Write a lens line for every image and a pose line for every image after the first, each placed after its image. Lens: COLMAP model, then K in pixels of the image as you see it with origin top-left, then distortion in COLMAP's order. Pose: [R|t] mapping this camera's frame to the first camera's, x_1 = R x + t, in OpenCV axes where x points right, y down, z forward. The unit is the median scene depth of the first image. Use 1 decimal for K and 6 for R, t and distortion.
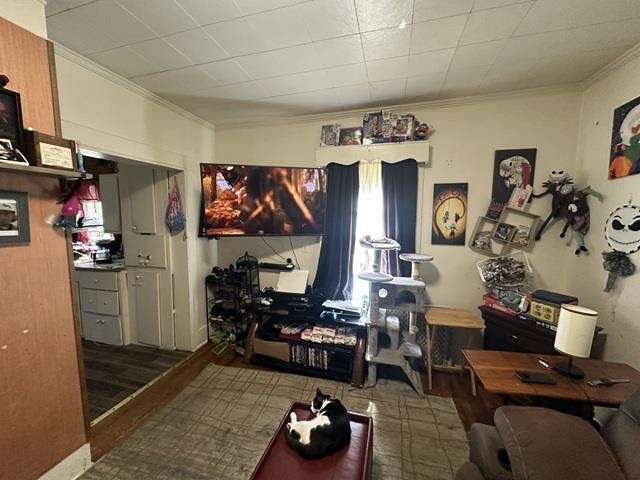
lens RADIAL K [[256.7, 0, 322.3], [0, 256.7, 240.2], [0, 0, 1]] dist [-0.000871, 0.000786]
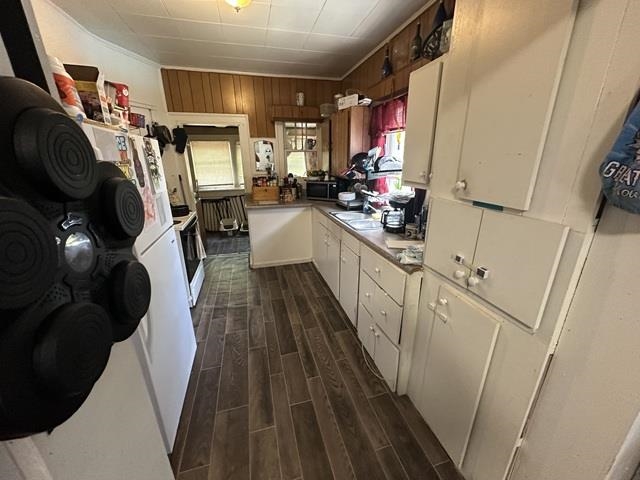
lens RADIAL K [[256.7, 0, 323.4], [0, 256.7, 241.5], [0, 0, 1]] dist [-0.000871, 0.000786]
pose [[0.523510, 0.261471, -0.810907, -0.430753], [-0.063492, 0.961073, 0.268901, -0.049821], [0.849650, -0.089286, 0.519733, 0.525913]]
